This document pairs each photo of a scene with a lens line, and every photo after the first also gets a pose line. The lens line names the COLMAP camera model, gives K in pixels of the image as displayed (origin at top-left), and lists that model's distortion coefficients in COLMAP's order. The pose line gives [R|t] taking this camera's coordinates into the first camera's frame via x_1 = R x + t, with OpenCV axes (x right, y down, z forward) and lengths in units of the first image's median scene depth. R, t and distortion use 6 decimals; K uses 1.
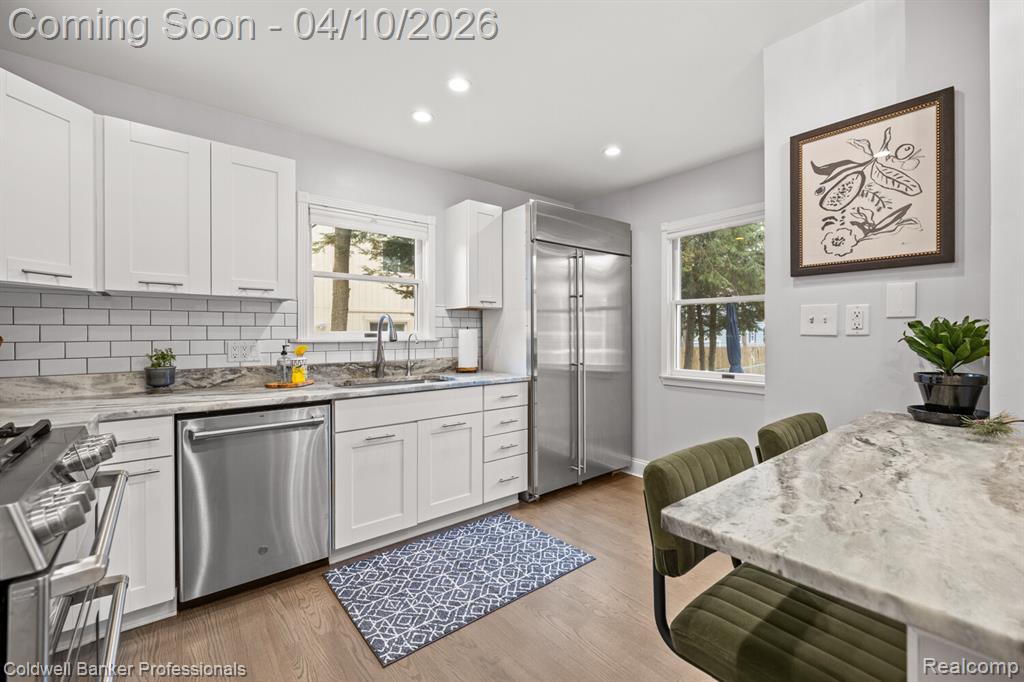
lens RADIAL K [[431.4, 0, 513.8], [0, 431.4, 334.9], [0, 0, 1]] dist [0.000938, 0.000173]
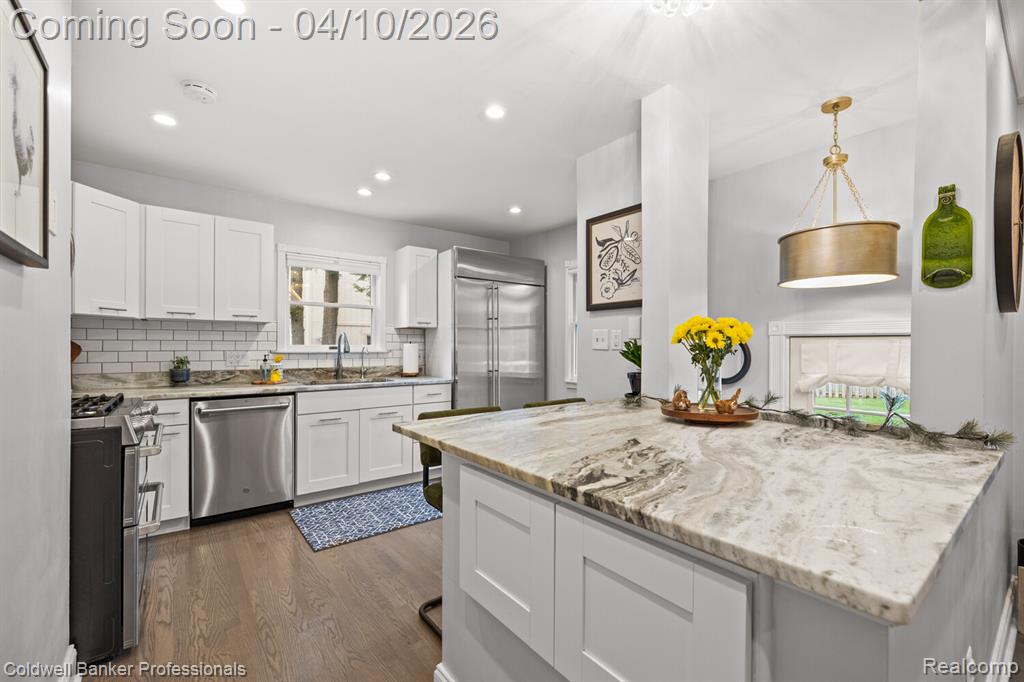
lens RADIAL K [[431.4, 0, 510.9], [0, 431.4, 346.6], [0, 0, 1]] dist [0.000938, 0.000173]
pose [[0.999695, 0.005022, -0.024164, 0.374757], [-0.005098, 0.999982, -0.003087, -0.003283], [0.024148, 0.003209, 0.999703, -0.483484]]
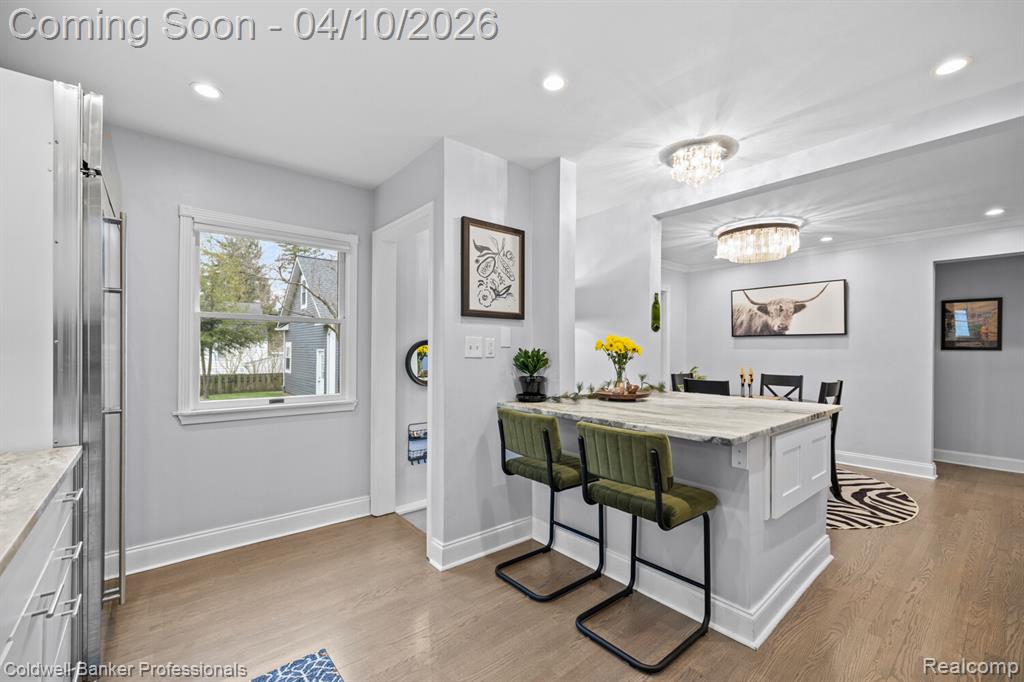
lens RADIAL K [[431.4, 0, 509.7], [0, 431.4, 351.4], [0, 0, 1]] dist [0.000938, 0.000173]
pose [[-0.009267, 0.001143, 0.999956, -0.688125], [-0.000799, 0.999999, -0.001151, -0.016546], [-0.999957, -0.000810, -0.009266, 0.785358]]
